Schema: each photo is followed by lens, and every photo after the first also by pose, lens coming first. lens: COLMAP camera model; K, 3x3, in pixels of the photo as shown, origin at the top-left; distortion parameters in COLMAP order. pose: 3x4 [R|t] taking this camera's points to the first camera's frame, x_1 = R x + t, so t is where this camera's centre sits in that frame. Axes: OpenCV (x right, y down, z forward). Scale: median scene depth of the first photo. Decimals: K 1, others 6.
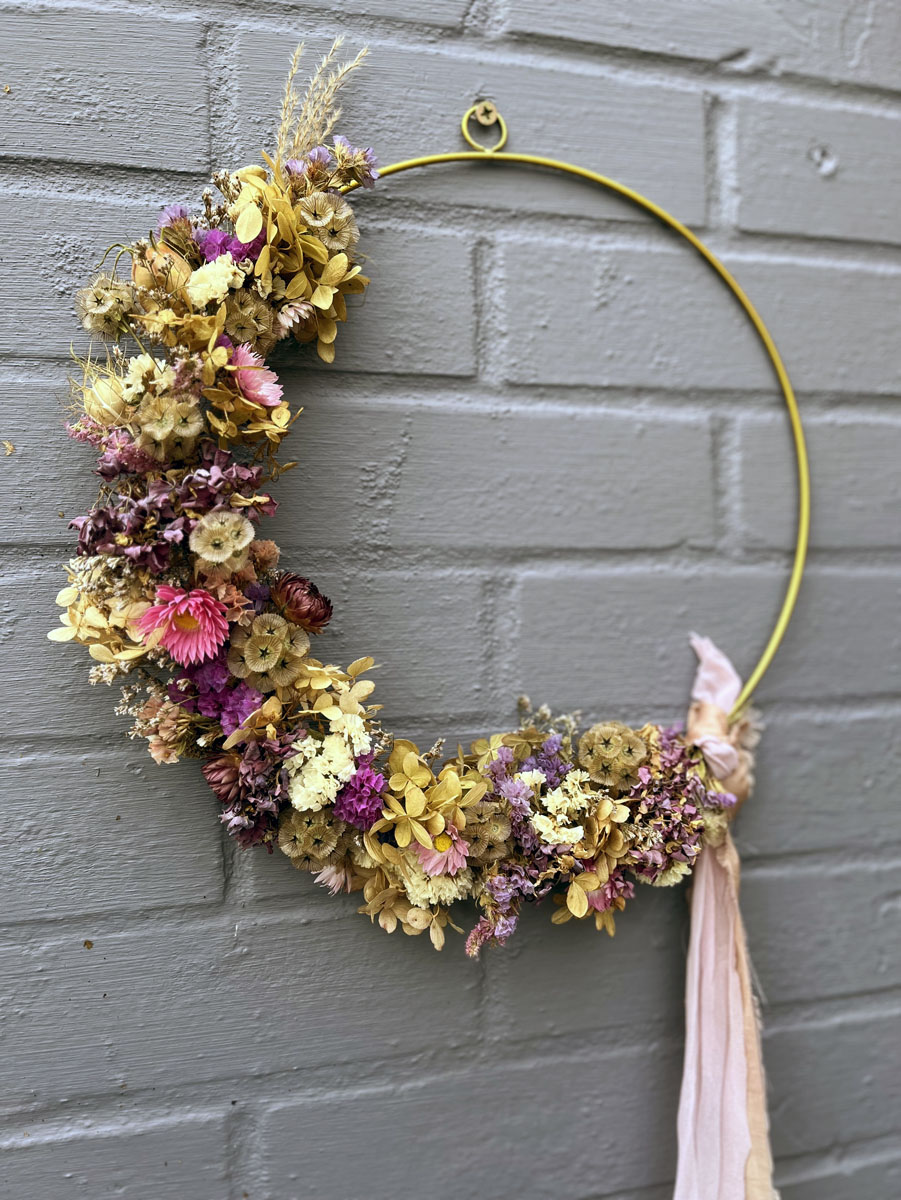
lens RADIAL K [[912.8, 0, 479.9], [0, 912.8, 598.3], [0, 0, 1]] dist [0.059745, -0.084088]
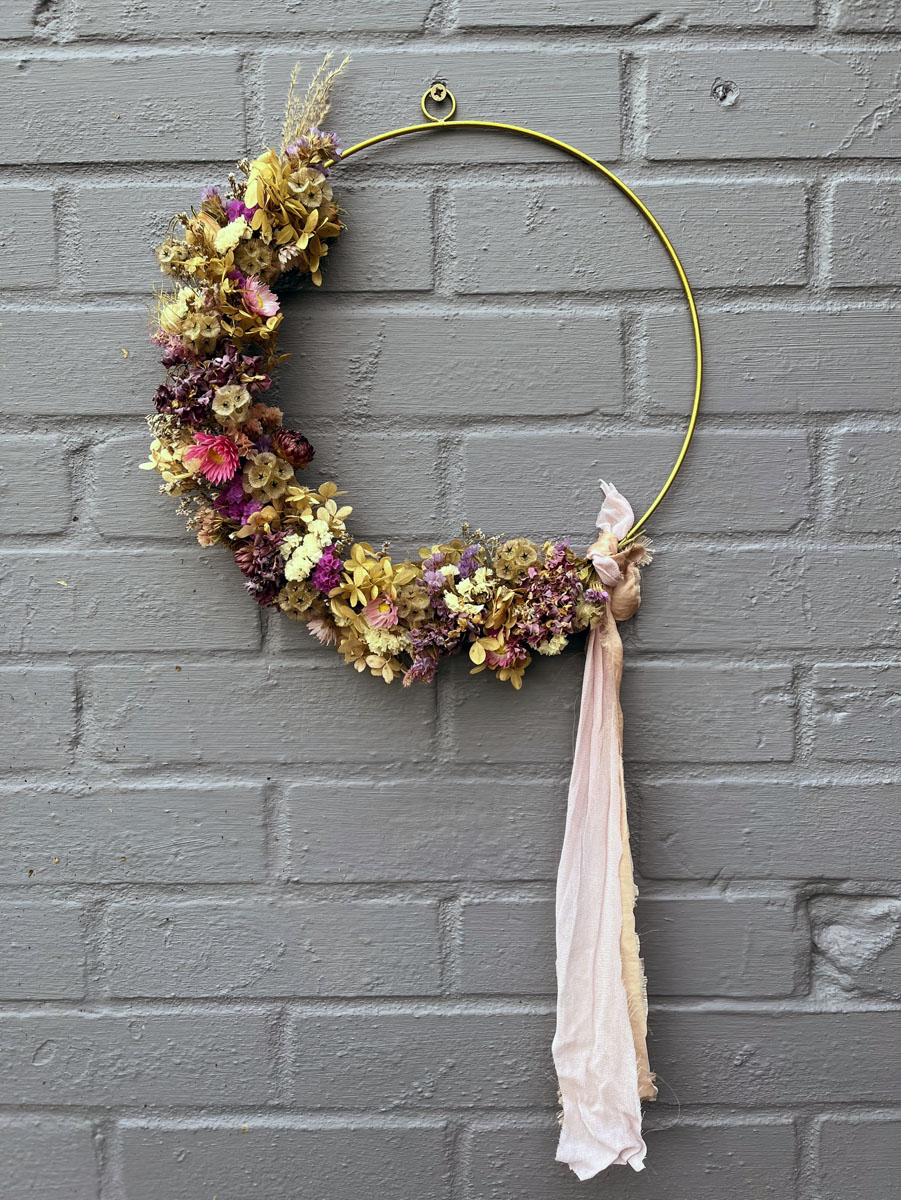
lens RADIAL K [[912.8, 0, 479.9], [0, 912.8, 598.3], [0, 0, 1]] dist [0.059745, -0.084088]
pose [[0.969550, 0.021206, -0.243975, 0.438494], [-0.004574, 0.997638, 0.068538, 0.134741], [0.244852, -0.065336, 0.967357, -0.376352]]
